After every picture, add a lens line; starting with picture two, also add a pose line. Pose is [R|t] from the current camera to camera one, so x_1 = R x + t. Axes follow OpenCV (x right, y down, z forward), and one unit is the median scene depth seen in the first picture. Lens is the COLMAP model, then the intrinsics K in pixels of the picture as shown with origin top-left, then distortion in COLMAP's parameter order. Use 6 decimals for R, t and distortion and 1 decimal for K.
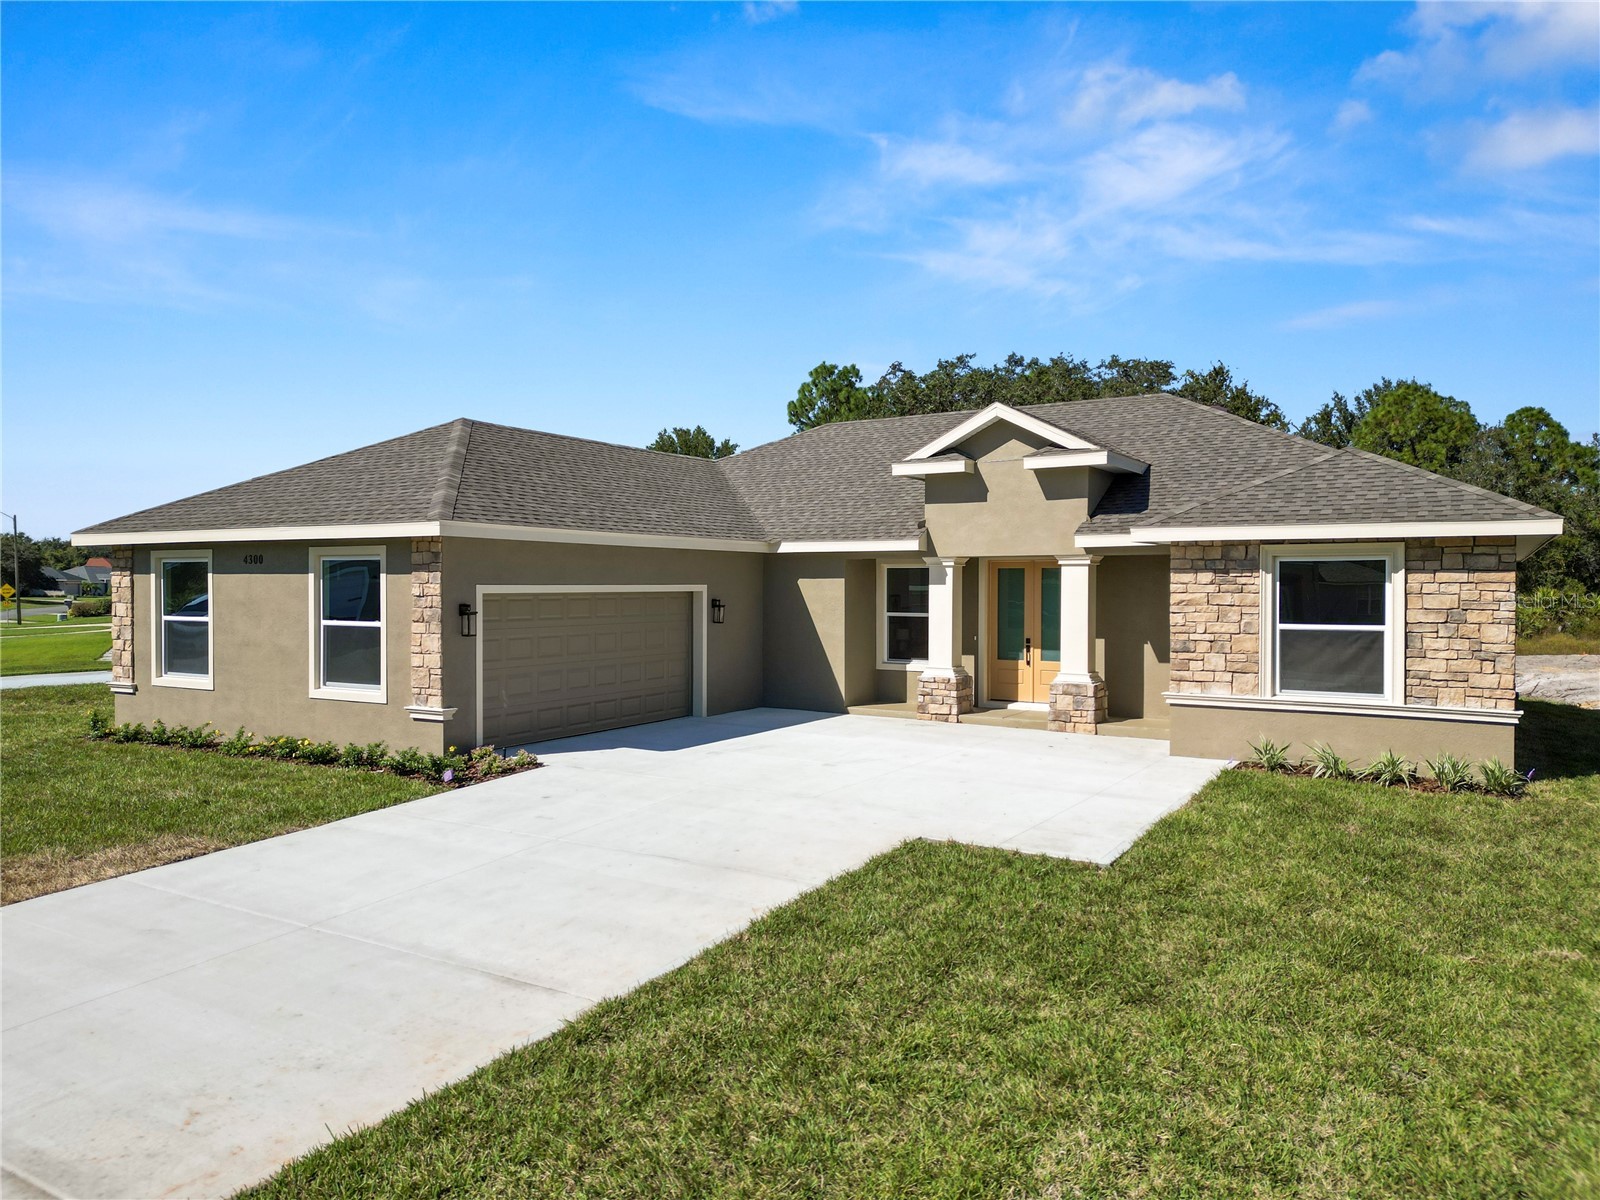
lens RADIAL K [[1119.8, 0, 800.8], [0, 1119.8, 608.7], [0, 0, 1]] dist [0.097472, -0.114404]
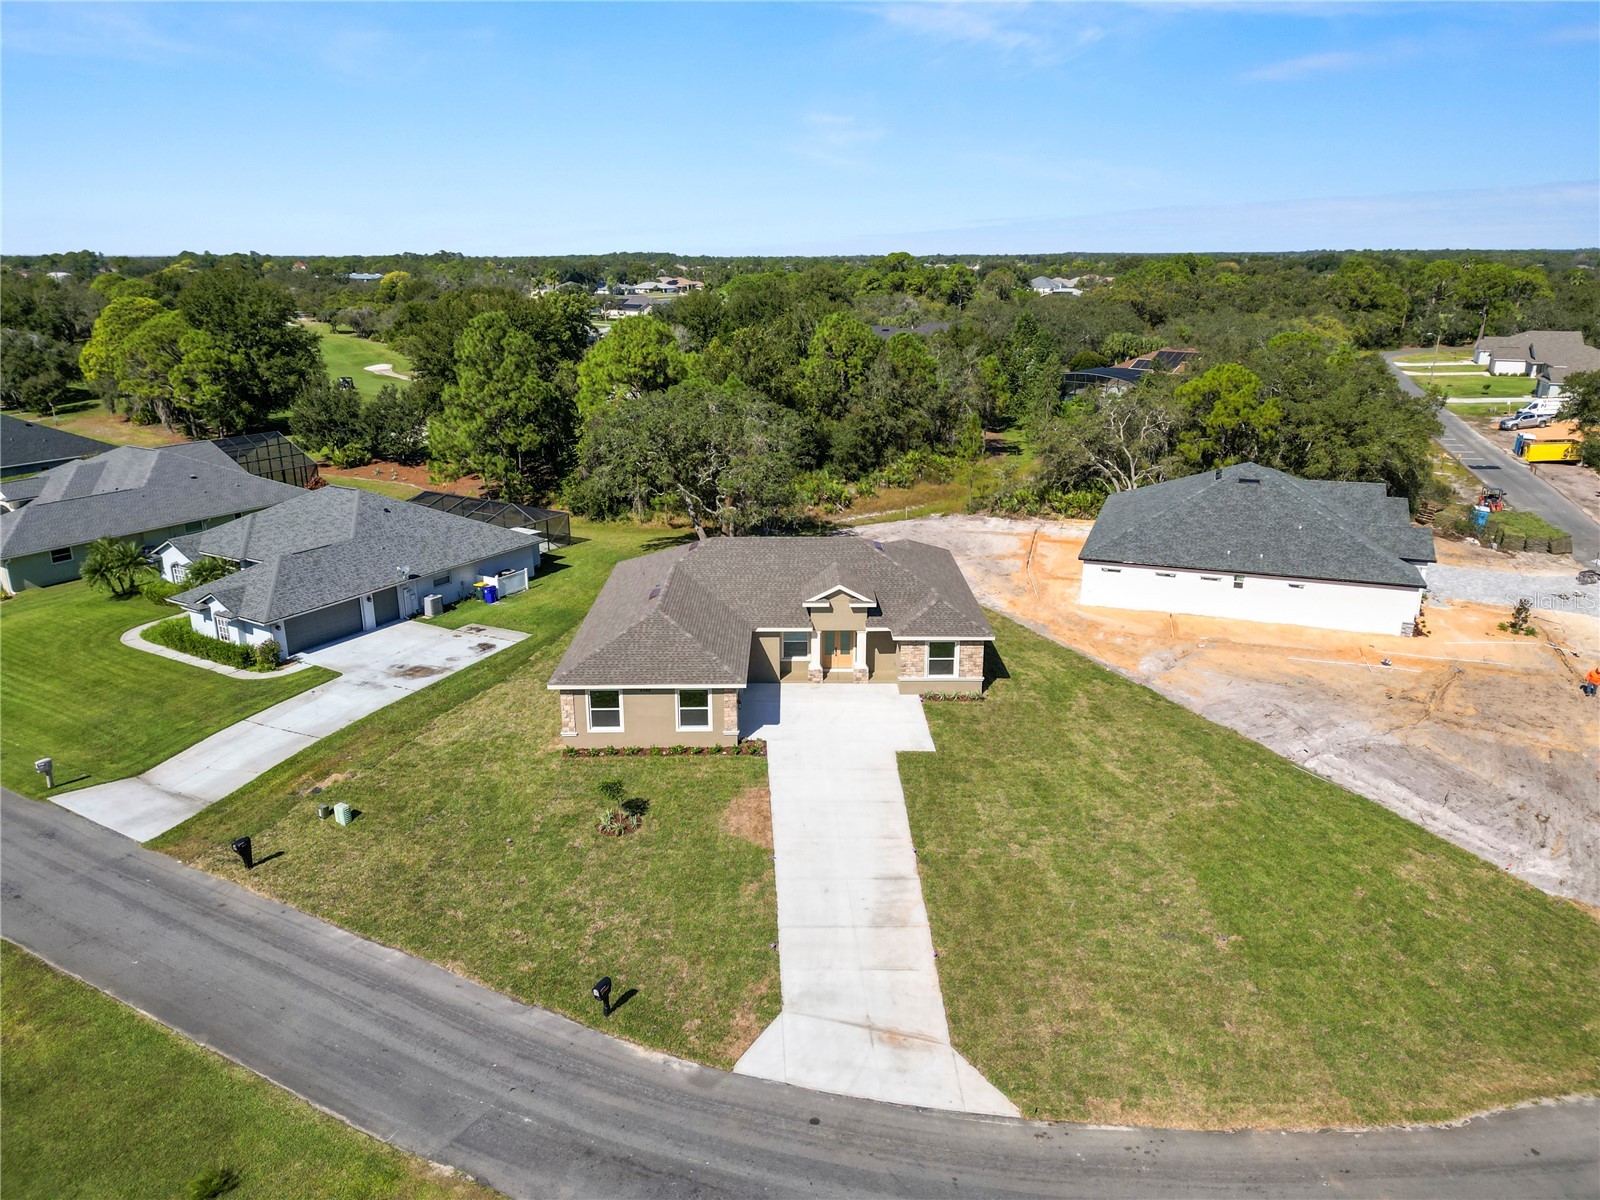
lens RADIAL K [[1119.8, 0, 800.8], [0, 1119.8, 608.7], [0, 0, 1]] dist [0.097472, -0.114404]
pose [[0.854076, -0.160383, 0.494804, -1.498504], [0.013577, 0.957825, 0.287030, -1.046506], [-0.519971, -0.238428, 0.820233, -1.511809]]
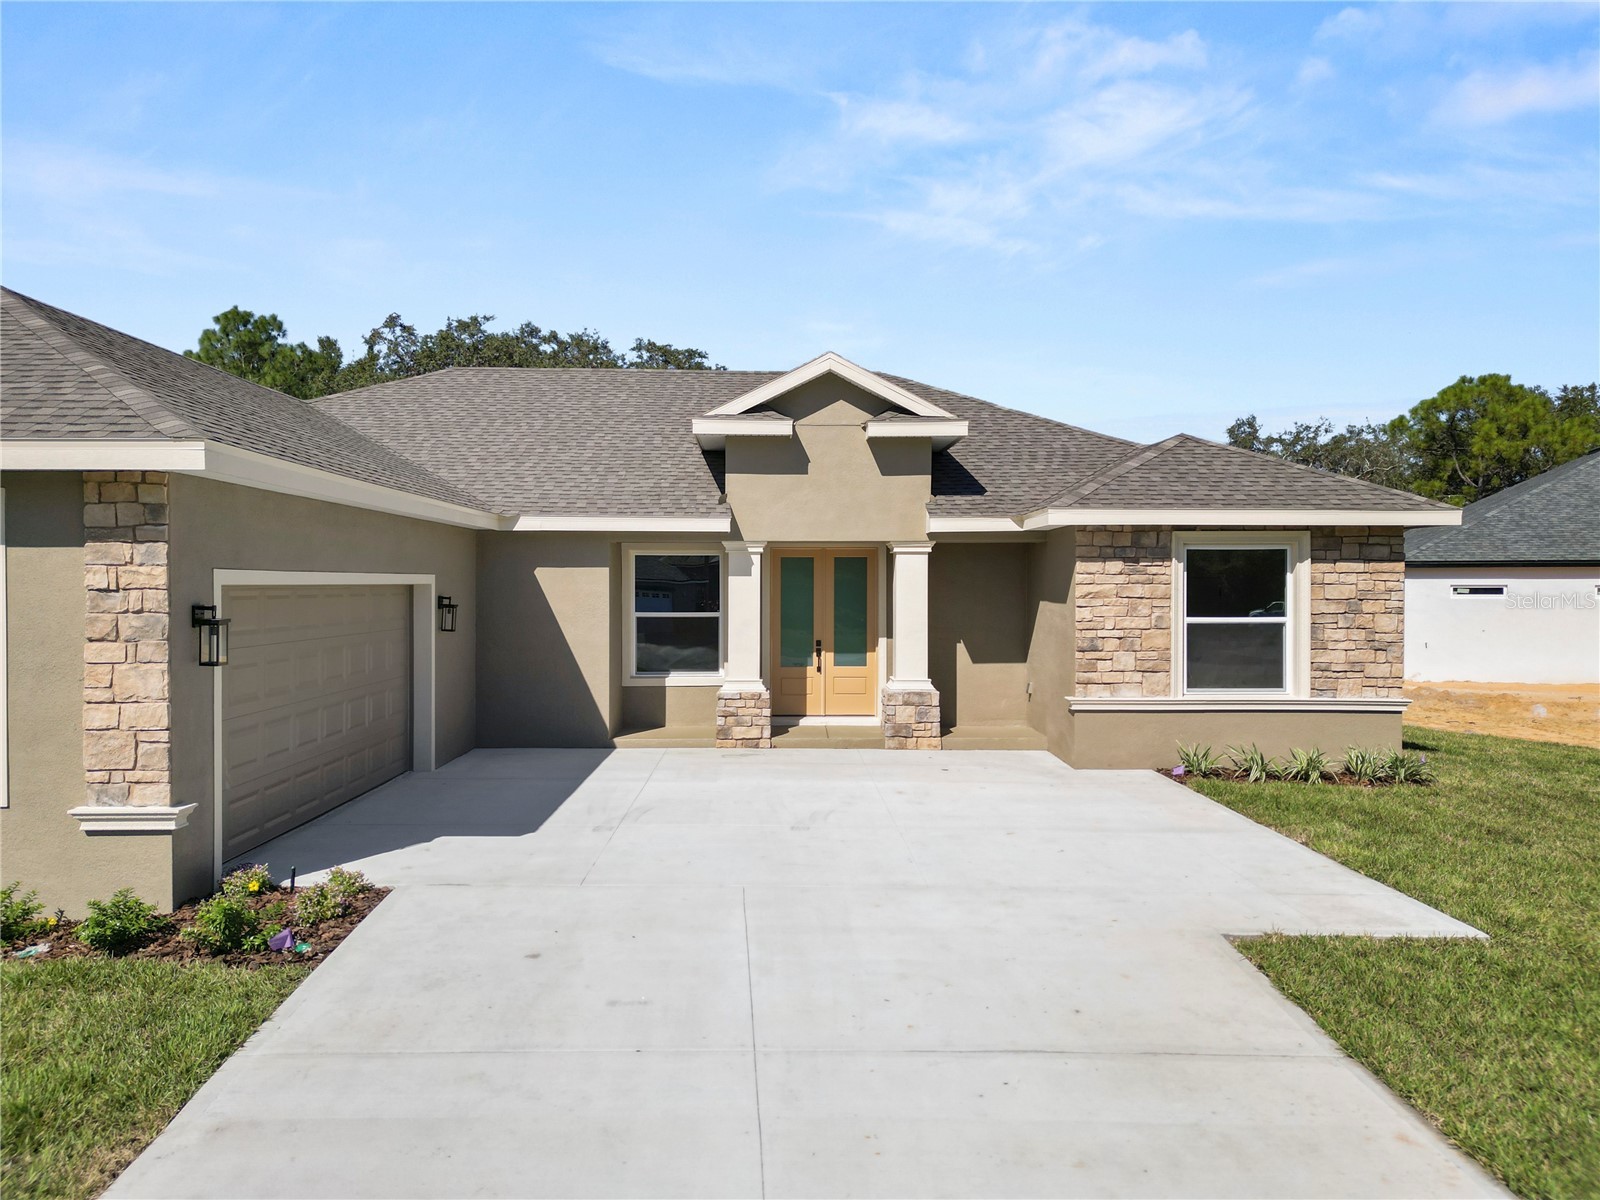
lens RADIAL K [[1119.8, 0, 800.8], [0, 1119.8, 608.7], [0, 0, 1]] dist [0.097472, -0.114404]
pose [[0.846119, -0.012115, 0.532857, -0.297923], [0.011820, 0.999922, 0.003965, -0.000901], [-0.532863, 0.002943, 0.846196, 0.343475]]
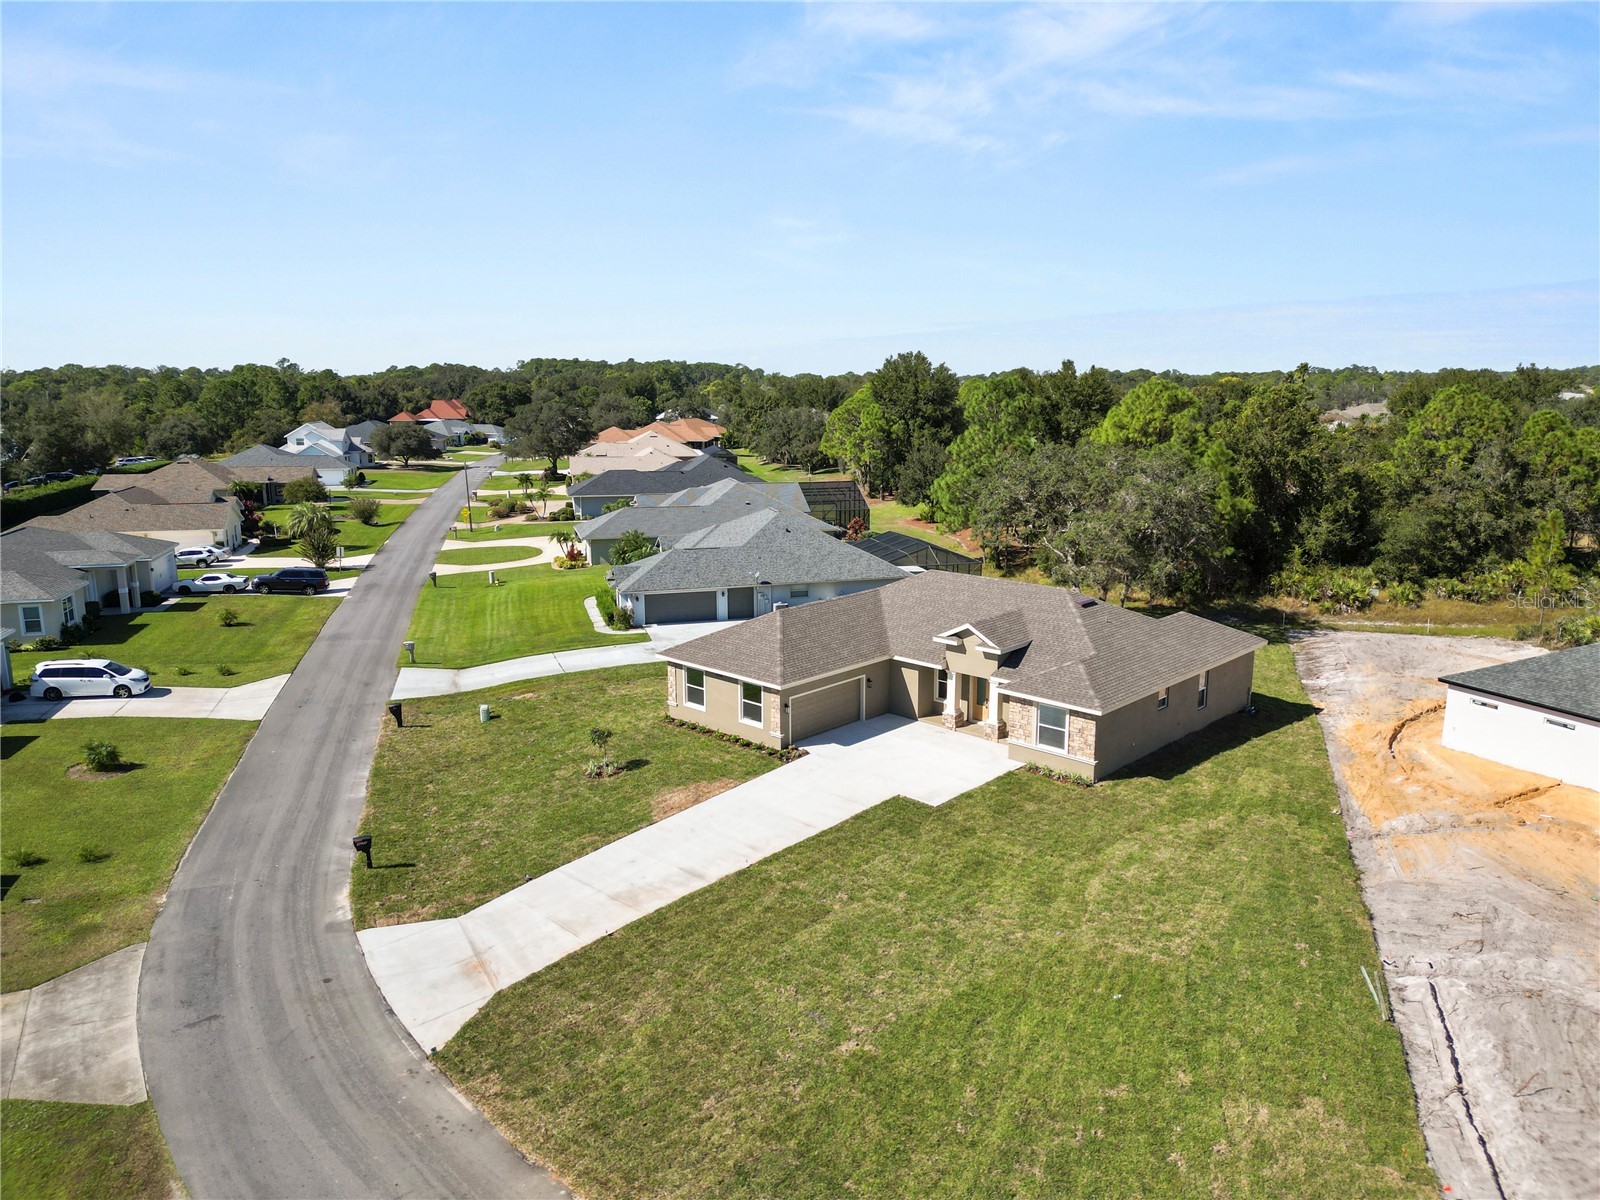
lens RADIAL K [[1114.2, 0, 790.5], [0, 1114.2, 593.3], [0, 0, 1]] dist [0.111741, -0.155708]
pose [[0.974320, 0.036853, -0.222133, 0.380060], [0.002134, 0.984960, 0.172769, -0.779735], [0.225159, -0.168807, 0.959587, -1.838559]]
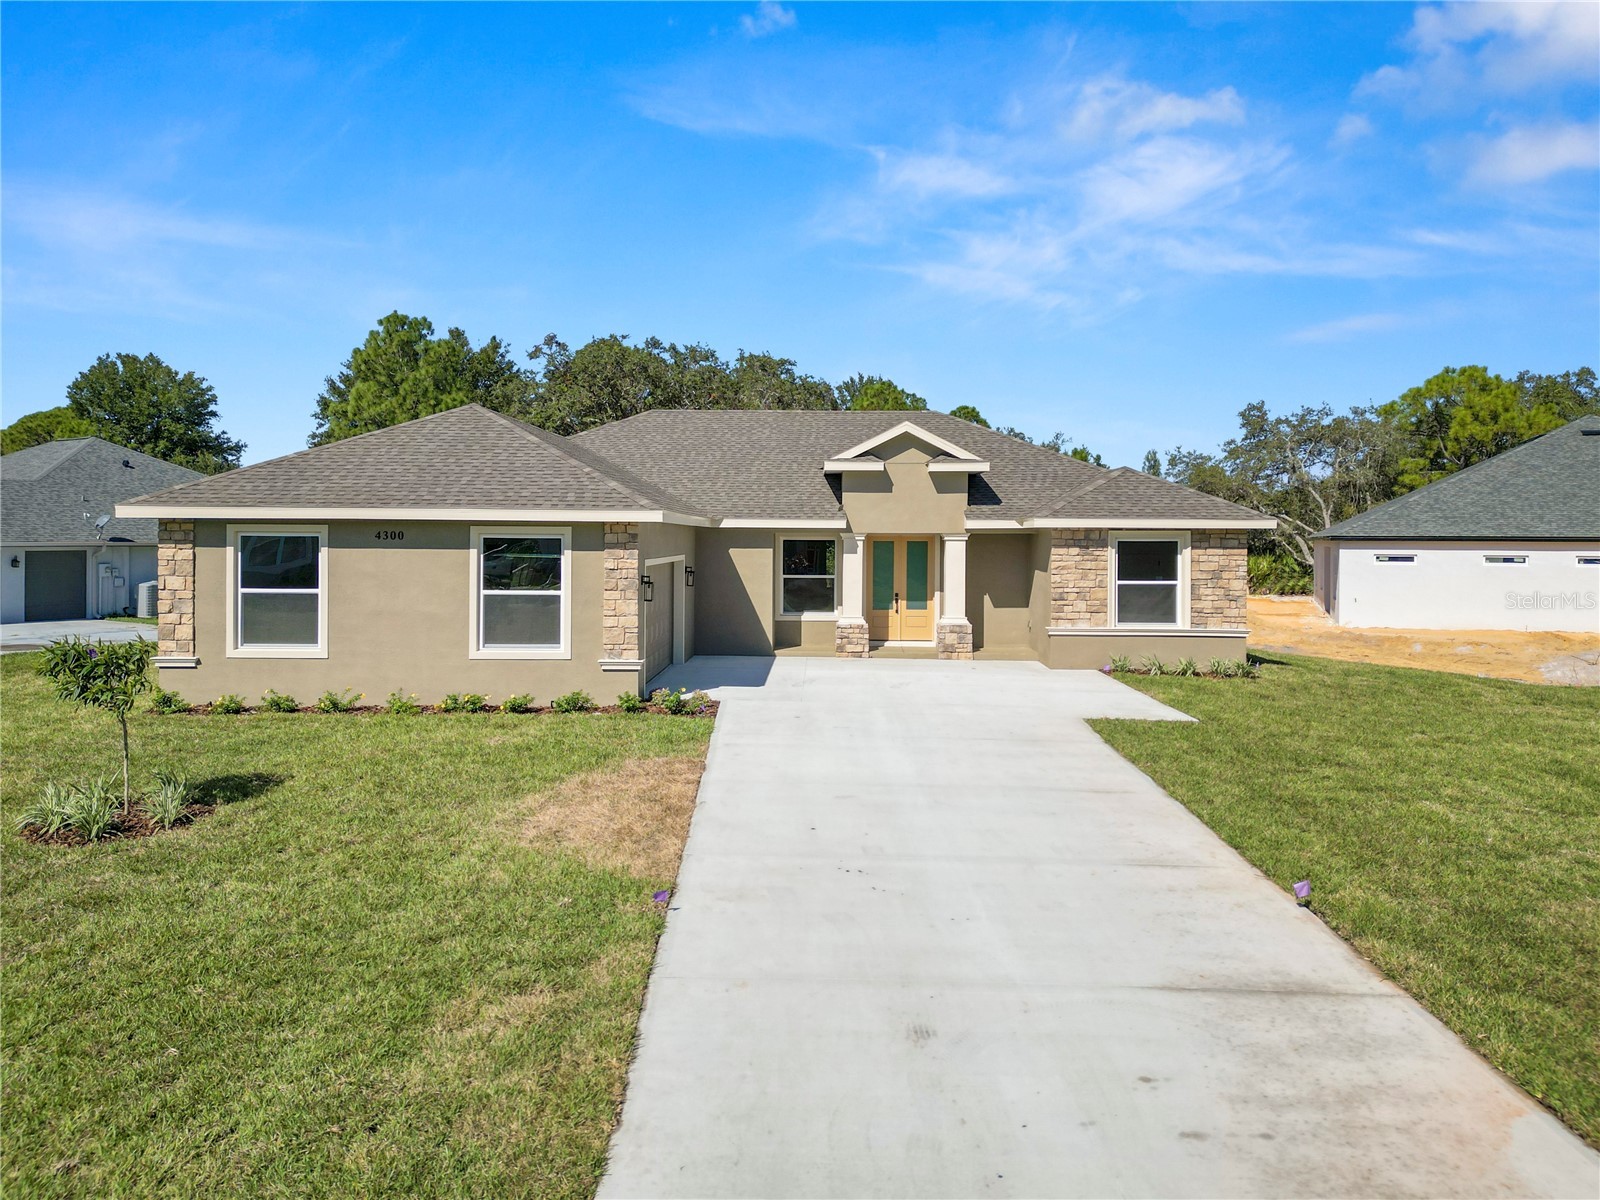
lens RADIAL K [[1134.8, 0, 796.3], [0, 1134.8, 569.1], [0, 0, 1]] dist [0.101395, -0.134274]
pose [[0.871506, -0.010552, 0.490272, -0.658604], [0.006426, 0.999928, 0.010099, -0.019325], [-0.490343, -0.005651, 0.871511, -0.143527]]
